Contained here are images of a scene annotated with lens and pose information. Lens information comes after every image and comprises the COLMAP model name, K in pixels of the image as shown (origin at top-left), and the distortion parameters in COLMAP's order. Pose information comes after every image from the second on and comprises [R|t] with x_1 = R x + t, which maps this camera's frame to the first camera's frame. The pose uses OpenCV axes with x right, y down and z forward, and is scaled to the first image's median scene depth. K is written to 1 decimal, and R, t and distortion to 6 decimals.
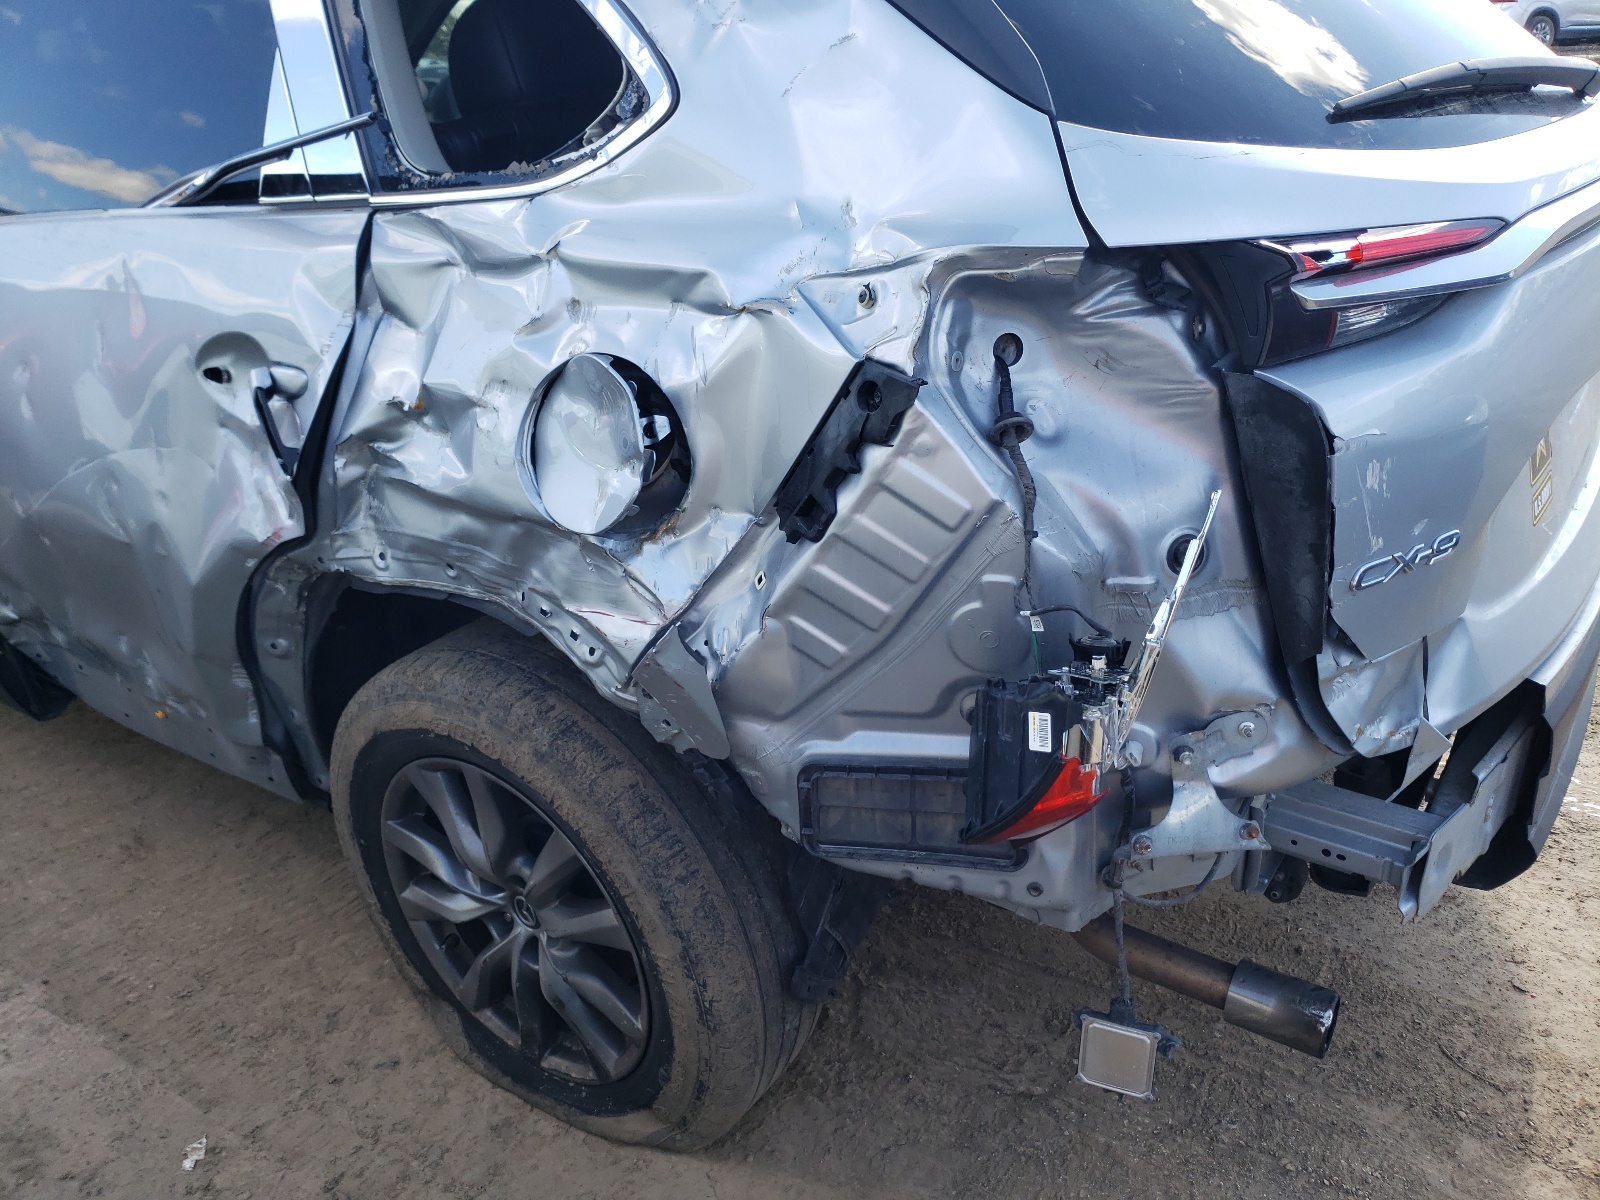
lens RADIAL K [[1220.2, 0, 828.8], [0, 1220.2, 599.4], [0, 0, 1]] dist [0.118484, -0.156622]
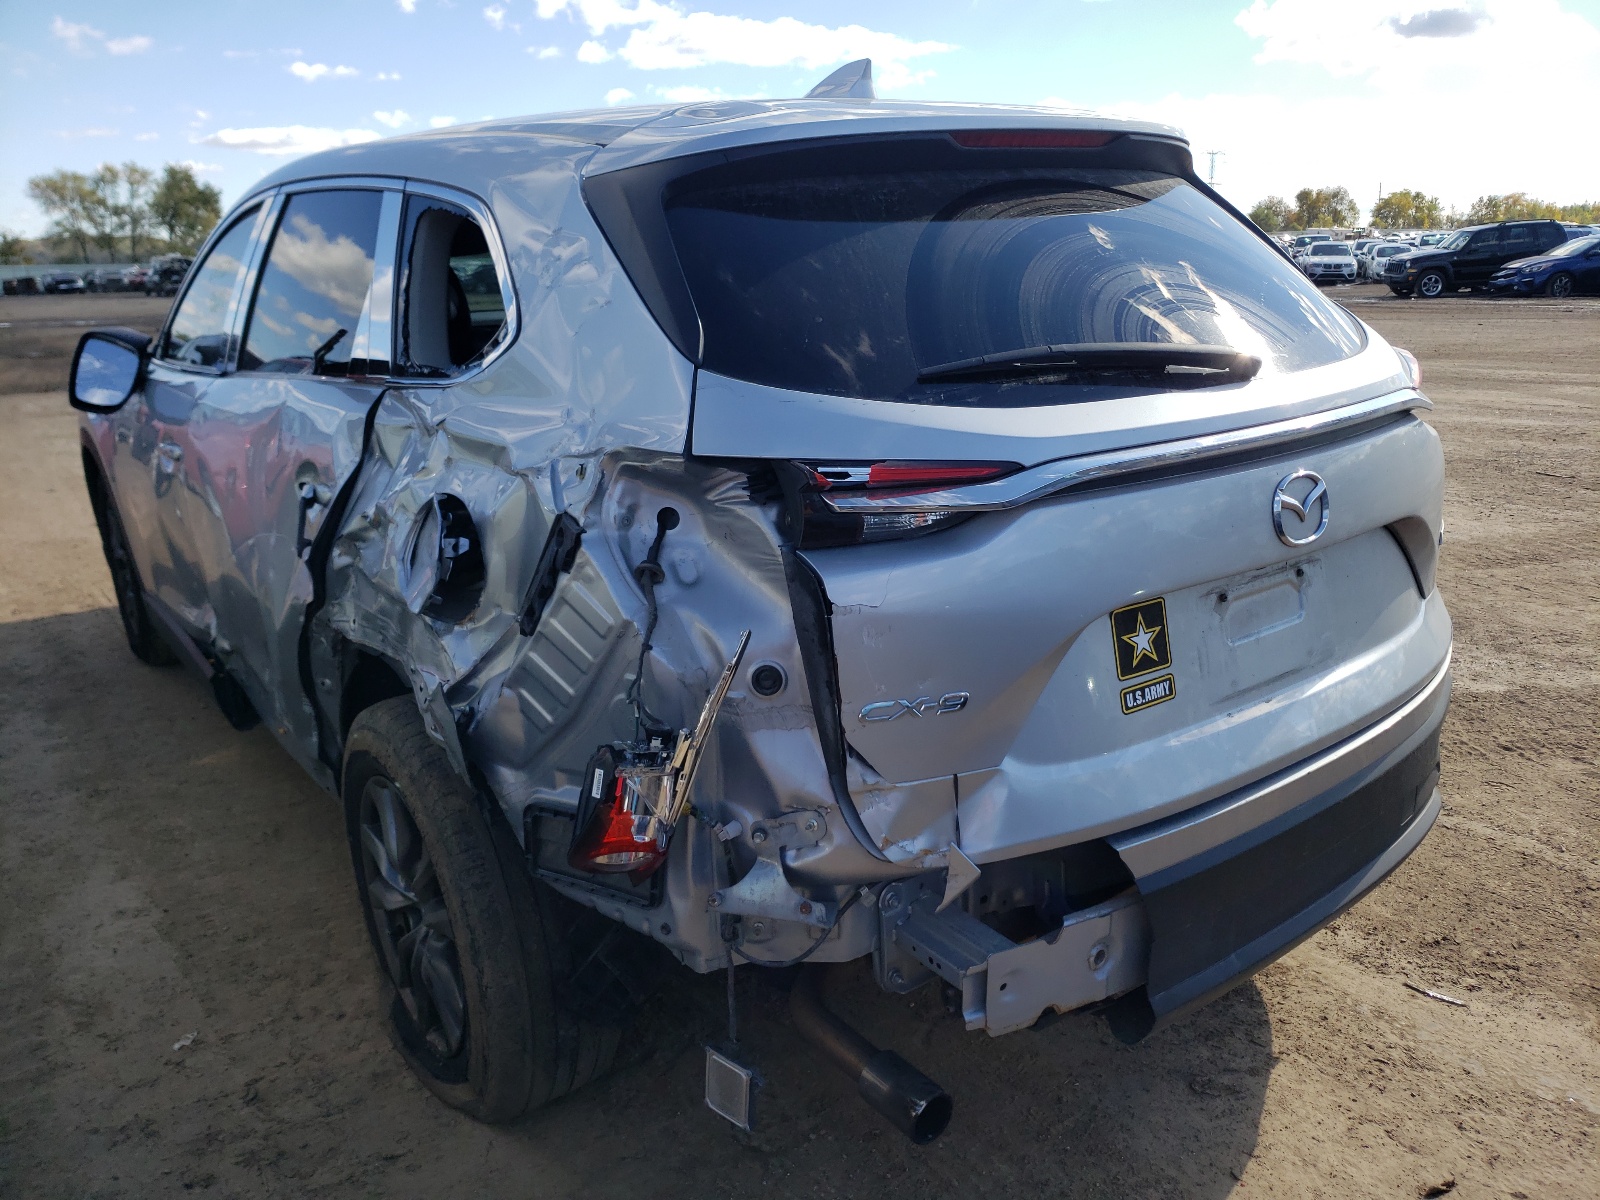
lens RADIAL K [[1220.2, 0, 828.8], [0, 1220.2, 599.4], [0, 0, 1]] dist [0.118484, -0.156622]
pose [[0.947363, 0.123982, -0.295180, 0.711122], [-0.164334, 0.979562, -0.115985, 0.019243], [0.274767, 0.158388, 0.948376, -0.252855]]
